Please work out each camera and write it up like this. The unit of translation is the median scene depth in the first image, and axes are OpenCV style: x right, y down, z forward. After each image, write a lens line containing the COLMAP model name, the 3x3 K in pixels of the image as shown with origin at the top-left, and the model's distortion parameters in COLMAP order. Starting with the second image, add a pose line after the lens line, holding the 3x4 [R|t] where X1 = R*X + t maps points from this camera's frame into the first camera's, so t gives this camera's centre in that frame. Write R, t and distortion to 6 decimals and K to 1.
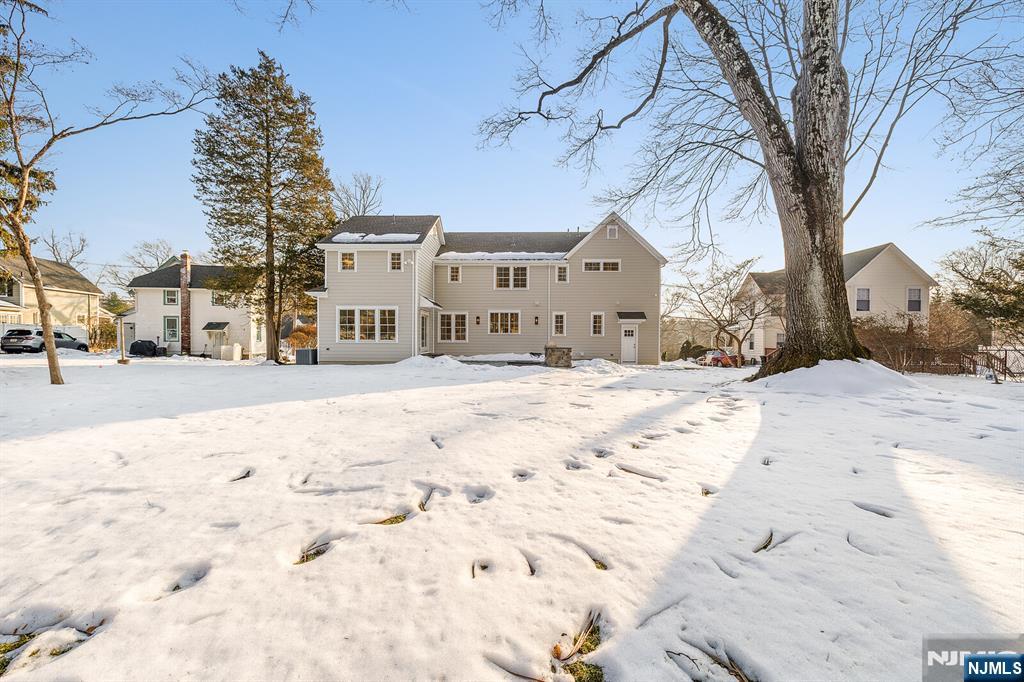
lens RADIAL K [[432.7, 0, 519.2], [0, 432.7, 343.8], [0, 0, 1]] dist [0.001120, 0.000224]
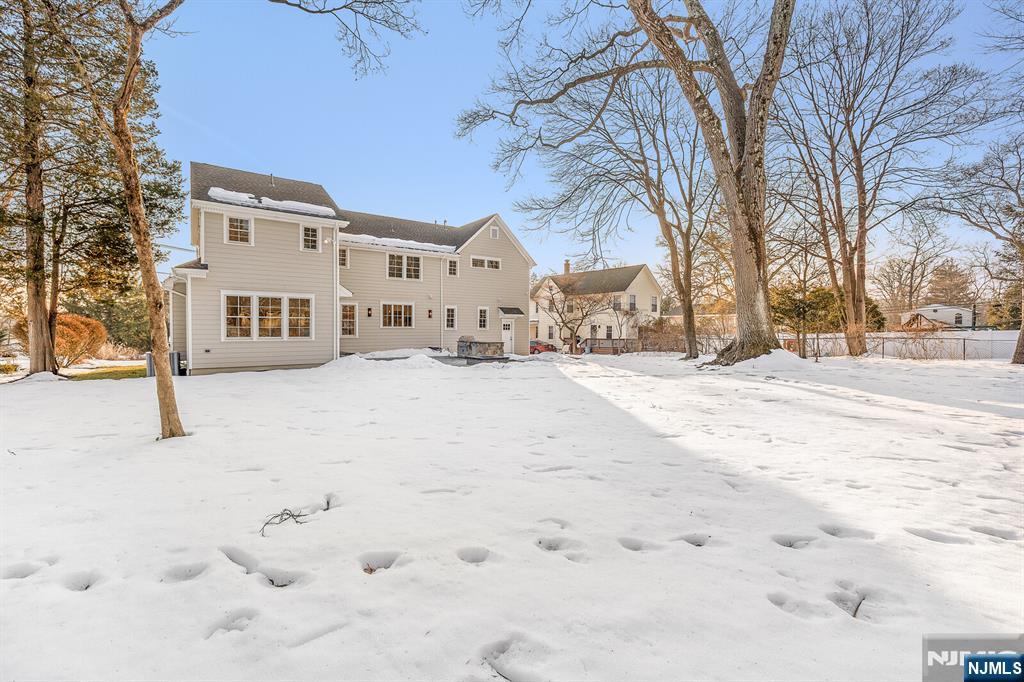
lens RADIAL K [[432.7, 0, 513.9], [0, 432.7, 334.3], [0, 0, 1]] dist [0.001120, 0.000224]
pose [[0.797404, -0.010164, 0.603361, -0.394751], [0.006494, 0.999945, 0.008262, -0.014658], [-0.603412, -0.002669, 0.797425, 0.114069]]
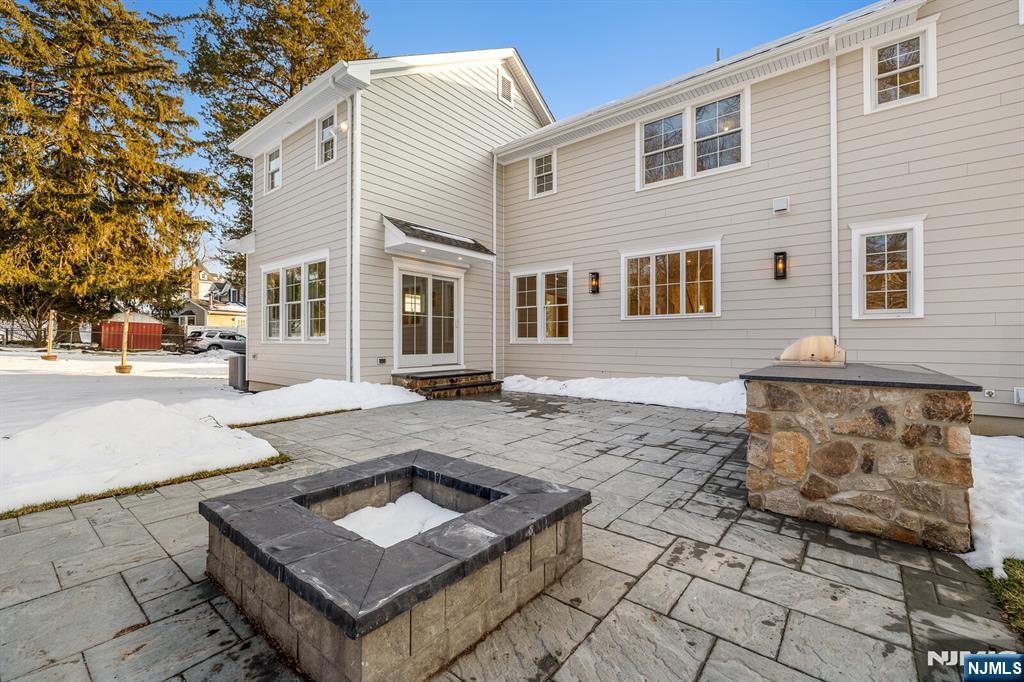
lens RADIAL K [[432.7, 0, 515.3], [0, 432.7, 340.7], [0, 0, 1]] dist [0.001120, 0.000224]
pose [[0.793608, -0.005762, -0.608402, 0.075001], [-0.003290, 0.999900, -0.013761, 0.000179], [0.608421, 0.012922, 0.793509, 0.667373]]
